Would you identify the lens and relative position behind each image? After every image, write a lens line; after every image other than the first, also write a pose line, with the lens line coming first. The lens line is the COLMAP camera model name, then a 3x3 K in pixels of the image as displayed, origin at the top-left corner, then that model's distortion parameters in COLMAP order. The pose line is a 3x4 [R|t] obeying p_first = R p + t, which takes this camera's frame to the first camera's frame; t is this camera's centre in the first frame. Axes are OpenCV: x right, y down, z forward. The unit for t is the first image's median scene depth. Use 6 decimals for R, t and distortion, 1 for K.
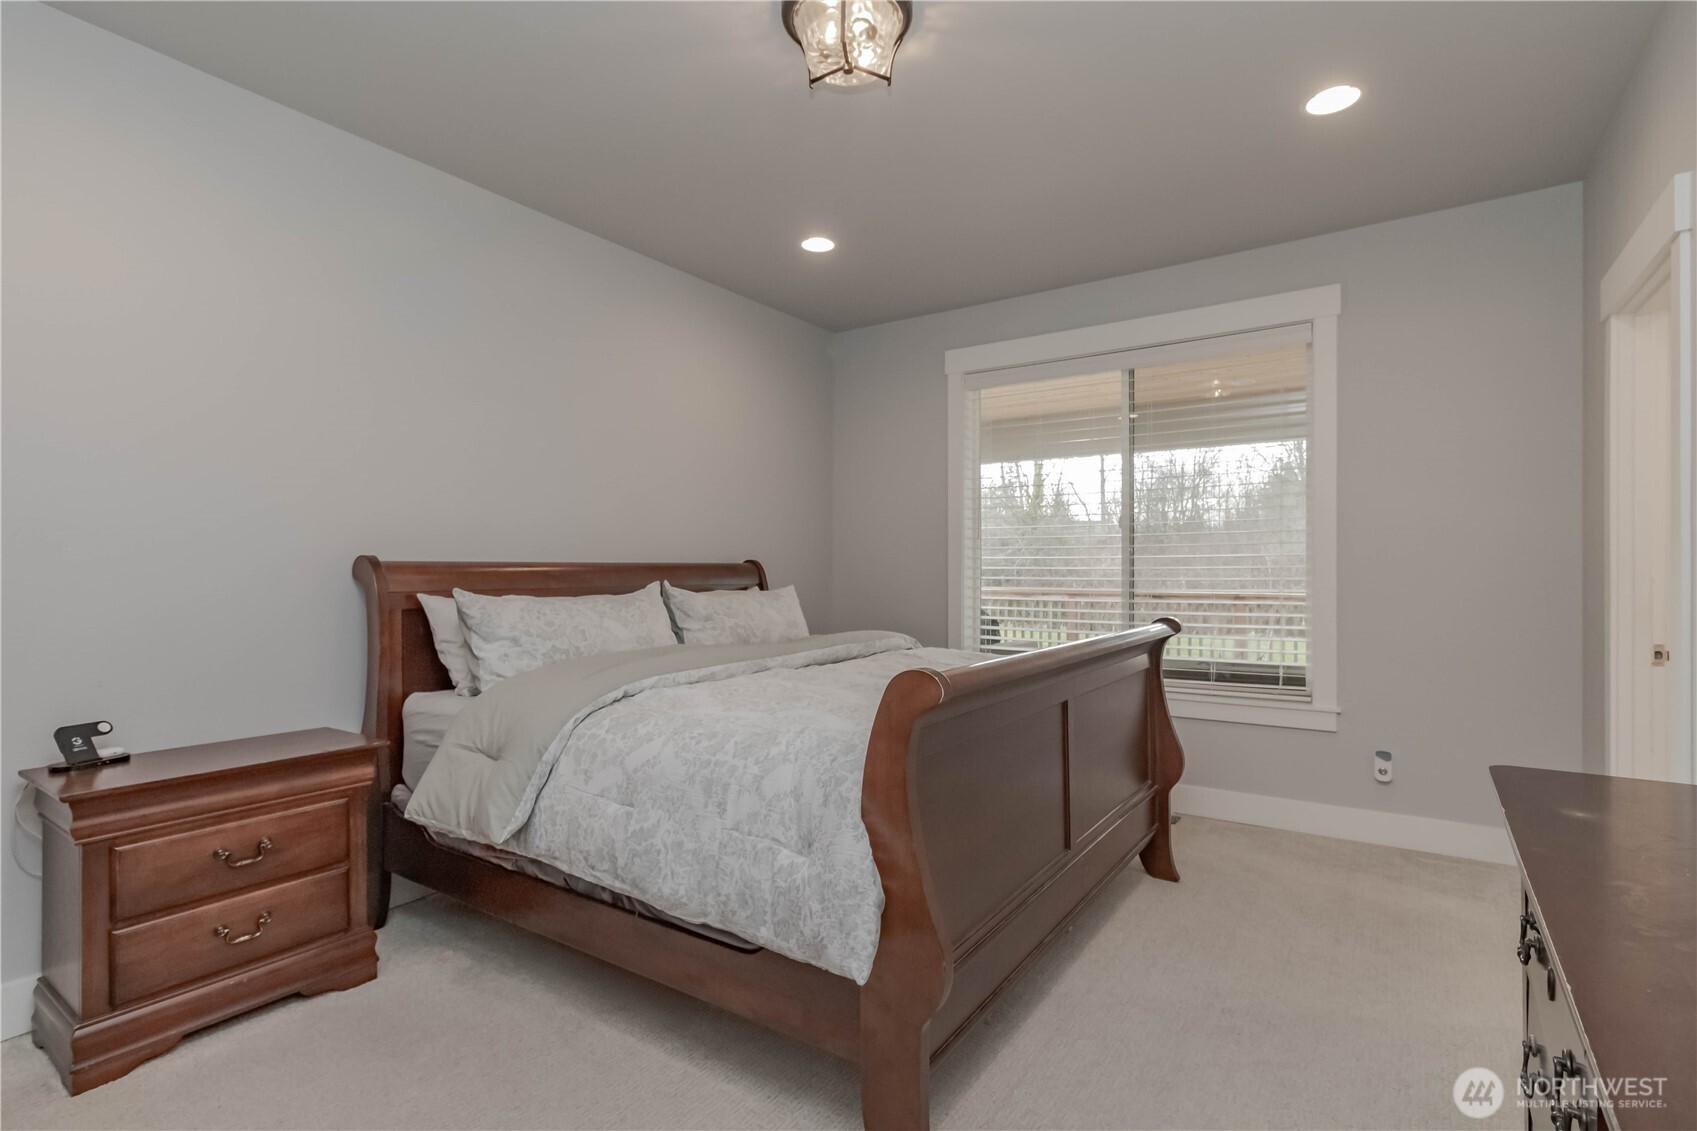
lens RADIAL K [[807.7, 0, 849.4], [0, 807.7, 568.0], [0, 0, 1]] dist [0.003418, 0.000260]
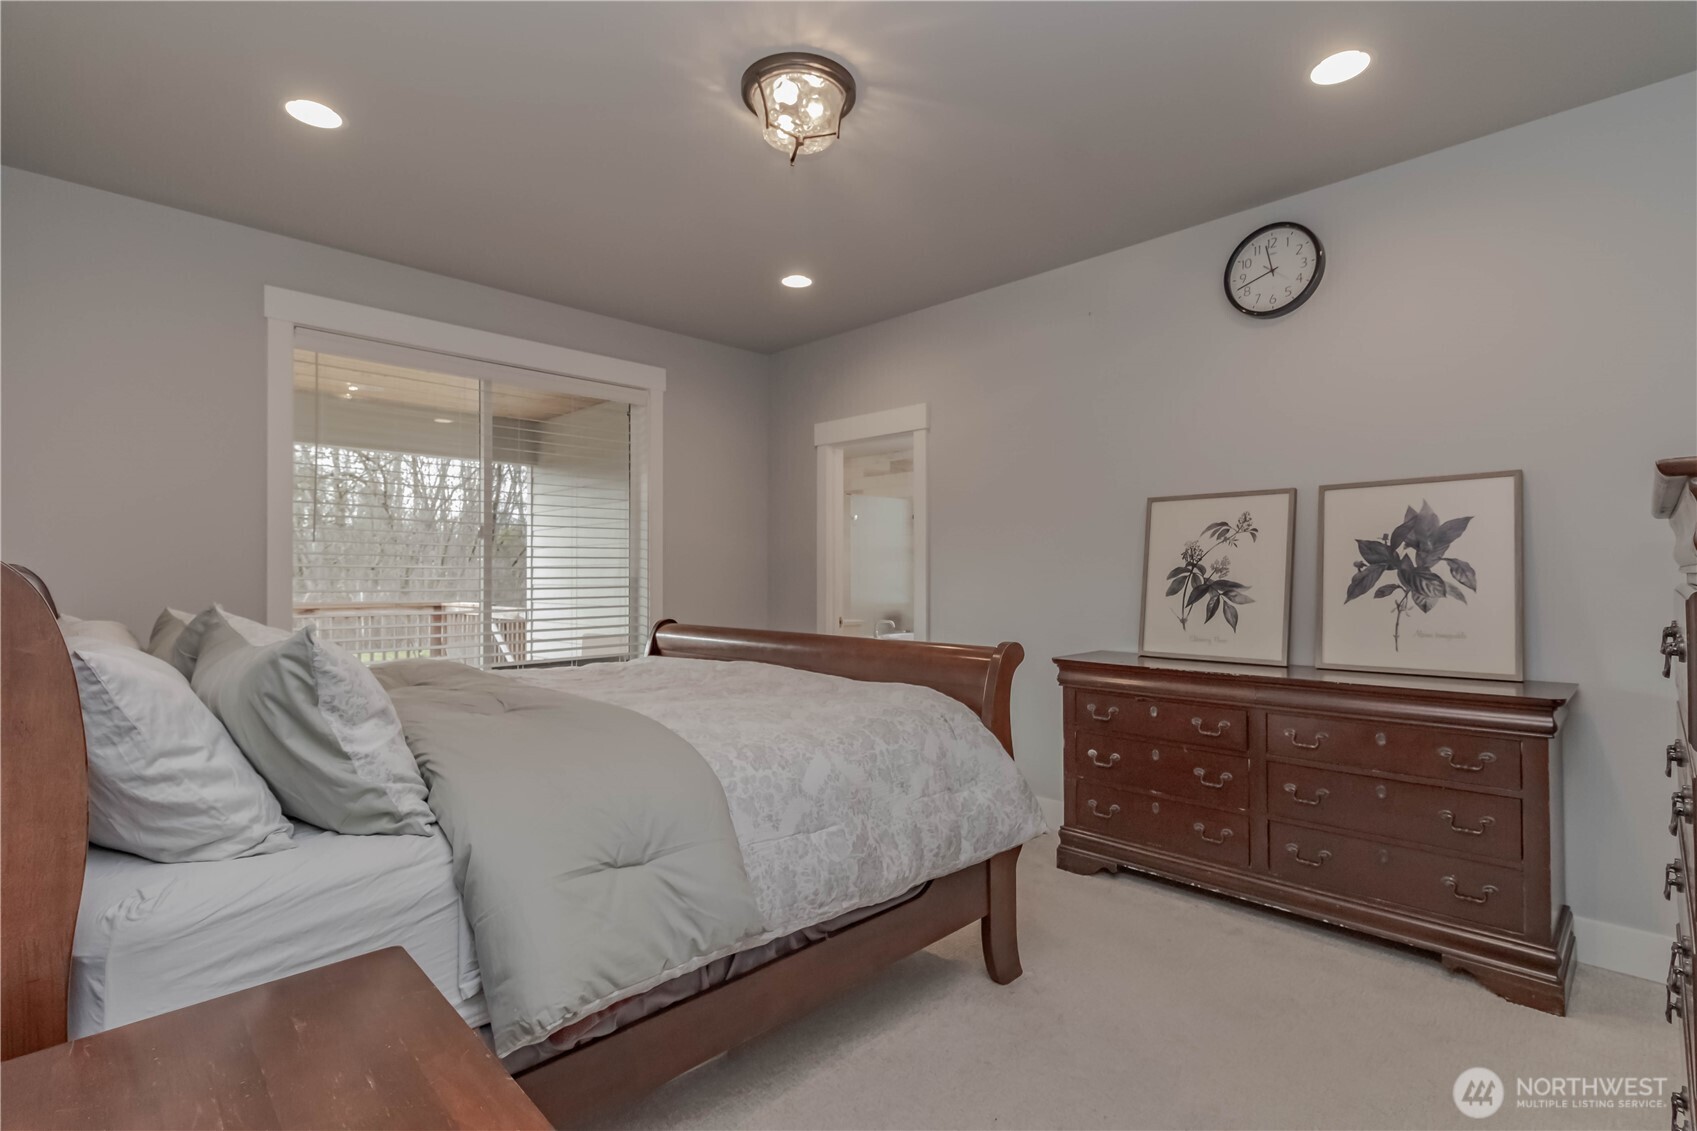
lens RADIAL K [[807.7, 0, 849.3], [0, 807.7, 568.8], [0, 0, 1]] dist [0.003418, 0.000260]
pose [[0.181163, 0.009043, 0.983412, -1.196280], [-0.003147, 0.999958, -0.008616, -0.006390], [-0.983448, -0.001534, 0.181184, 0.783243]]
